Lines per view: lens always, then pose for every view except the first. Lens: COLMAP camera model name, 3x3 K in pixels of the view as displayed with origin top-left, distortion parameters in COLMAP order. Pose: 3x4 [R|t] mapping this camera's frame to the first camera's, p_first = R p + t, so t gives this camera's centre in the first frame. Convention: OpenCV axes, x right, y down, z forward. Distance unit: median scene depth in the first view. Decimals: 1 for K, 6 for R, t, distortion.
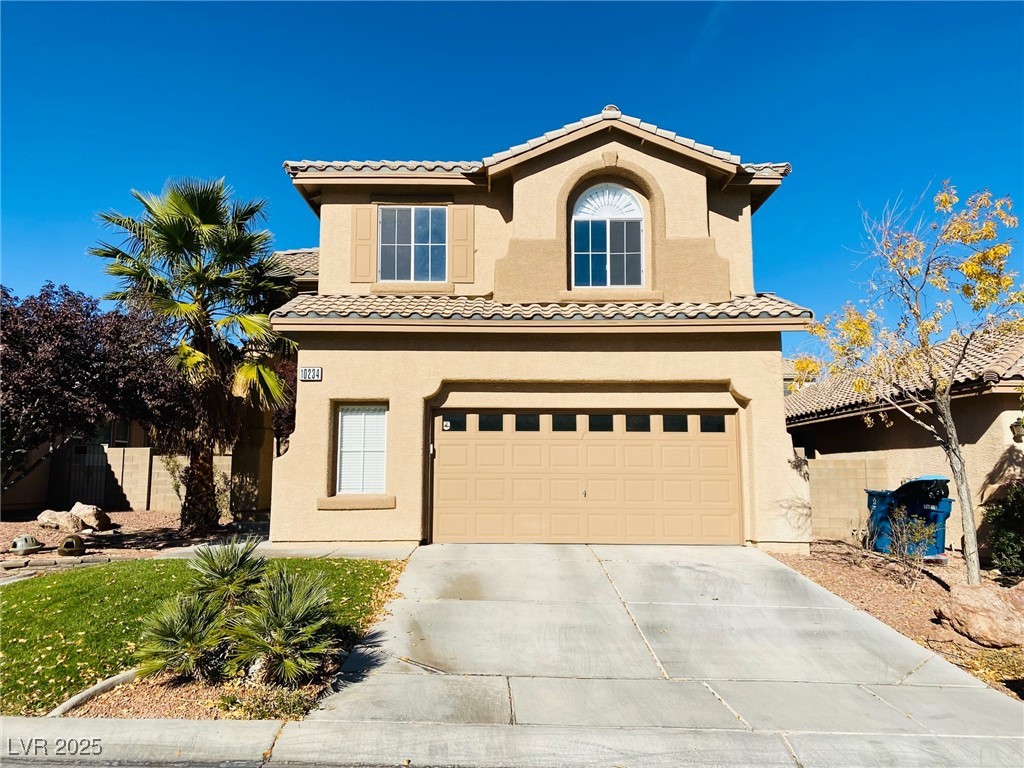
lens RADIAL K [[681.3, 0, 514.6], [0, 681.3, 426.6], [0, 0, 1]] dist [0.177051, -0.230576]
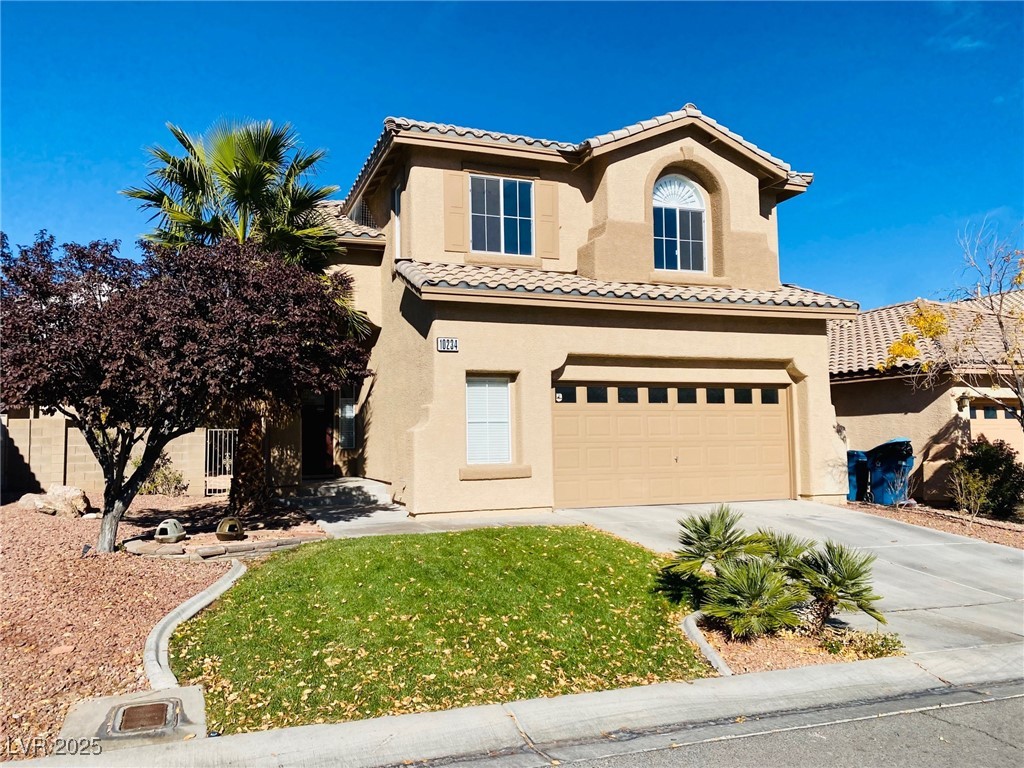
lens RADIAL K [[681.3, 0, 514.6], [0, 681.3, 426.6], [0, 0, 1]] dist [0.177051, -0.230576]
pose [[0.947625, -0.008327, 0.319277, -0.465530], [-0.006543, 0.998944, 0.045475, -0.003681], [-0.319318, -0.045182, 0.946570, 0.028792]]
